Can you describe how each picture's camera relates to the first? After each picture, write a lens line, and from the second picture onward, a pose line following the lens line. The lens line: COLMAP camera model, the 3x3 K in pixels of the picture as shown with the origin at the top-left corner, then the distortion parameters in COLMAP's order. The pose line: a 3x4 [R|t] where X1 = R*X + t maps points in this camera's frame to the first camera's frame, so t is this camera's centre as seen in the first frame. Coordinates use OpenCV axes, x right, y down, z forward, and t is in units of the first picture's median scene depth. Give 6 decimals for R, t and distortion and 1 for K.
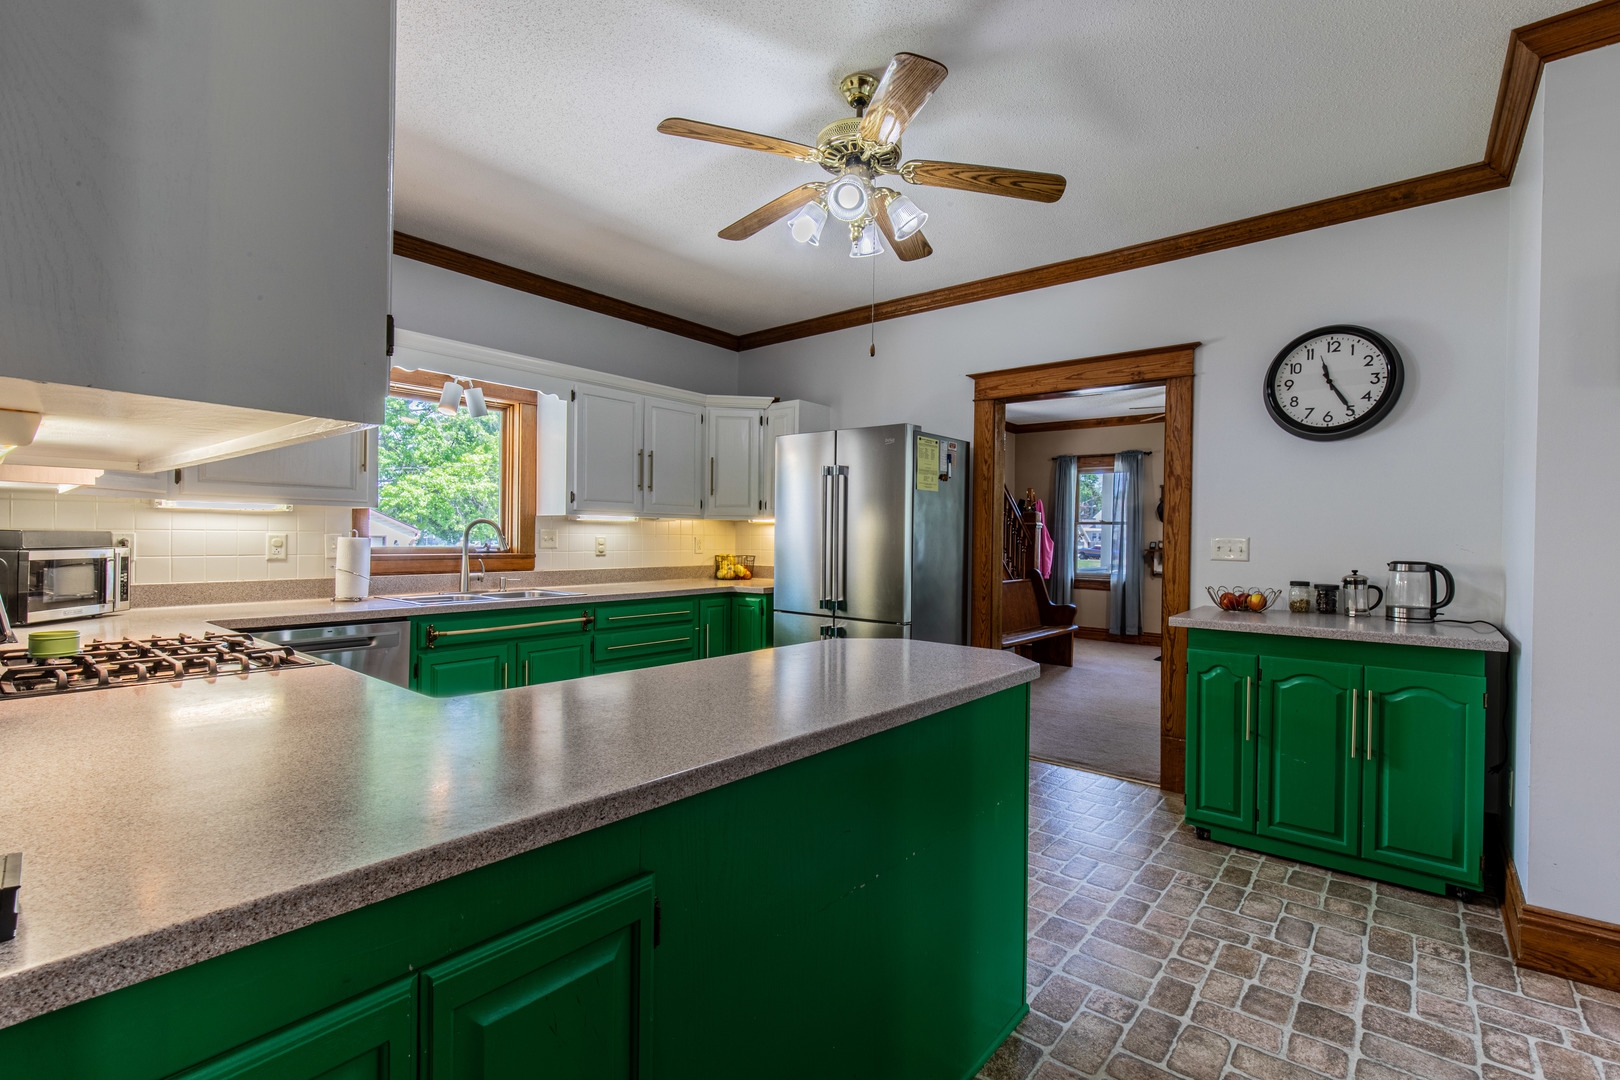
lens RADIAL K [[715.7, 0, 809.7], [0, 715.7, 545.2], [0, 0, 1]] dist [0.006331, -0.001560]
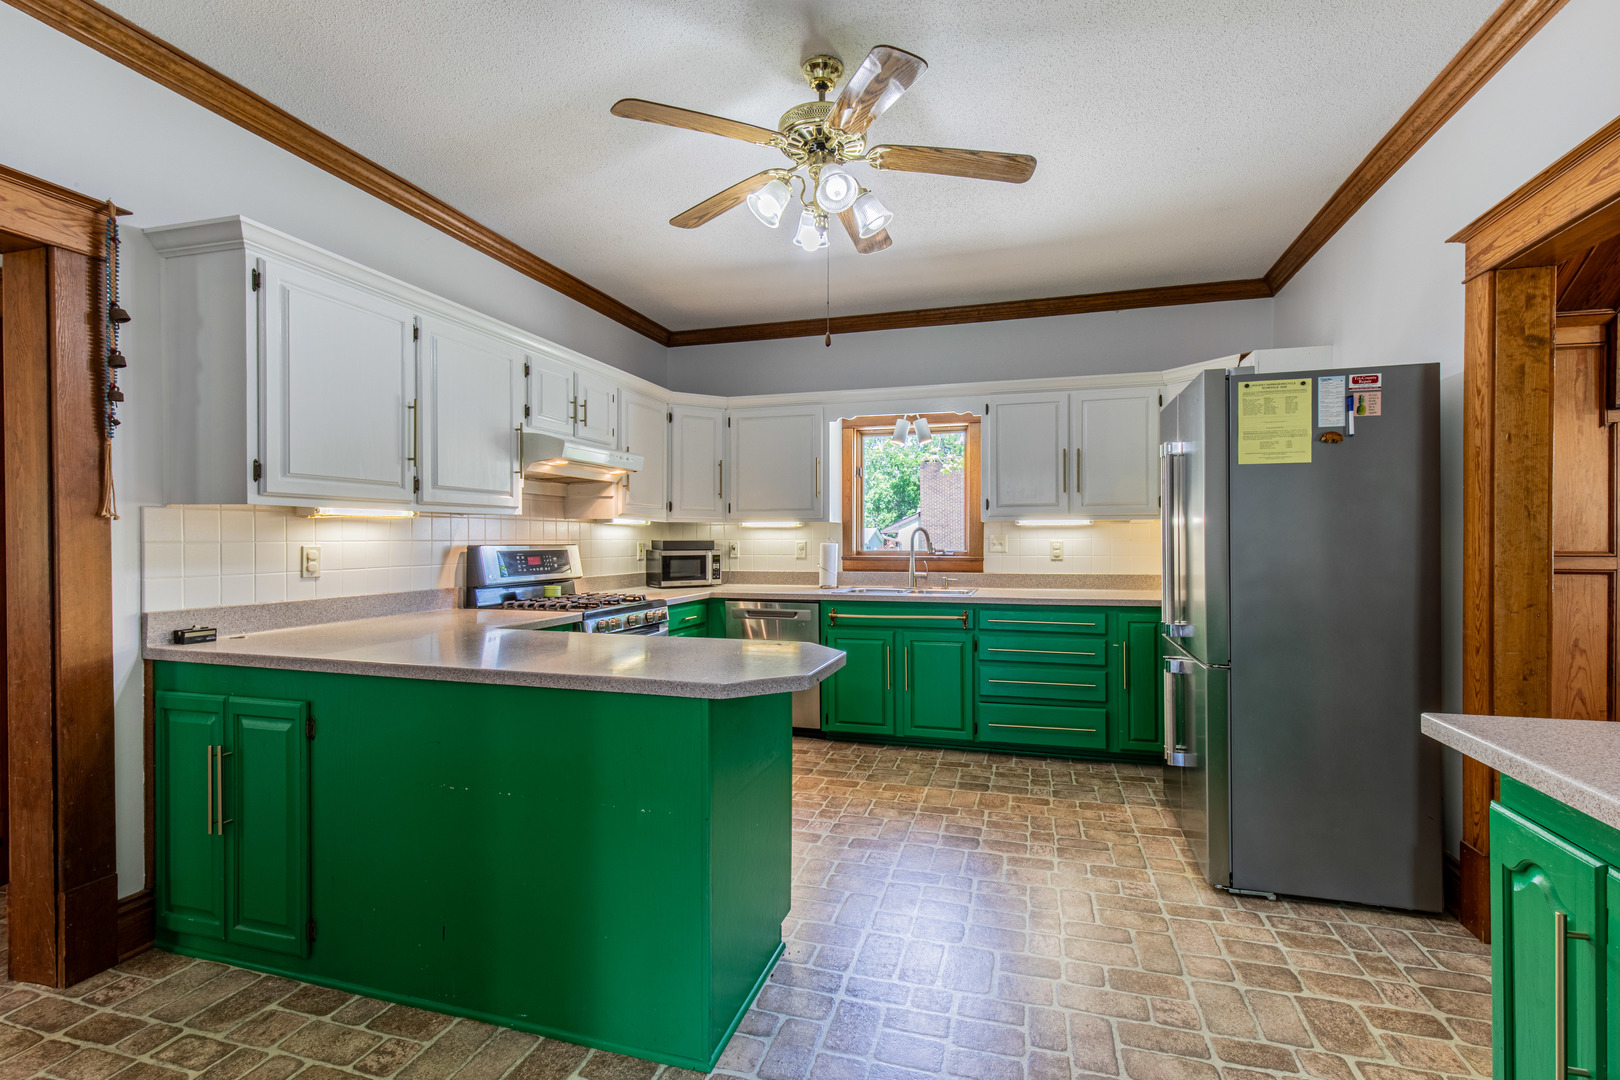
lens RADIAL K [[715.7, 0, 843.0], [0, 715.7, 544.0], [0, 0, 1]] dist [0.006331, -0.001560]
pose [[0.408025, -0.005356, -0.912955, 0.588137], [-0.003627, 0.999965, -0.007488, 0.000650], [0.912964, 0.006366, 0.407992, 0.393299]]
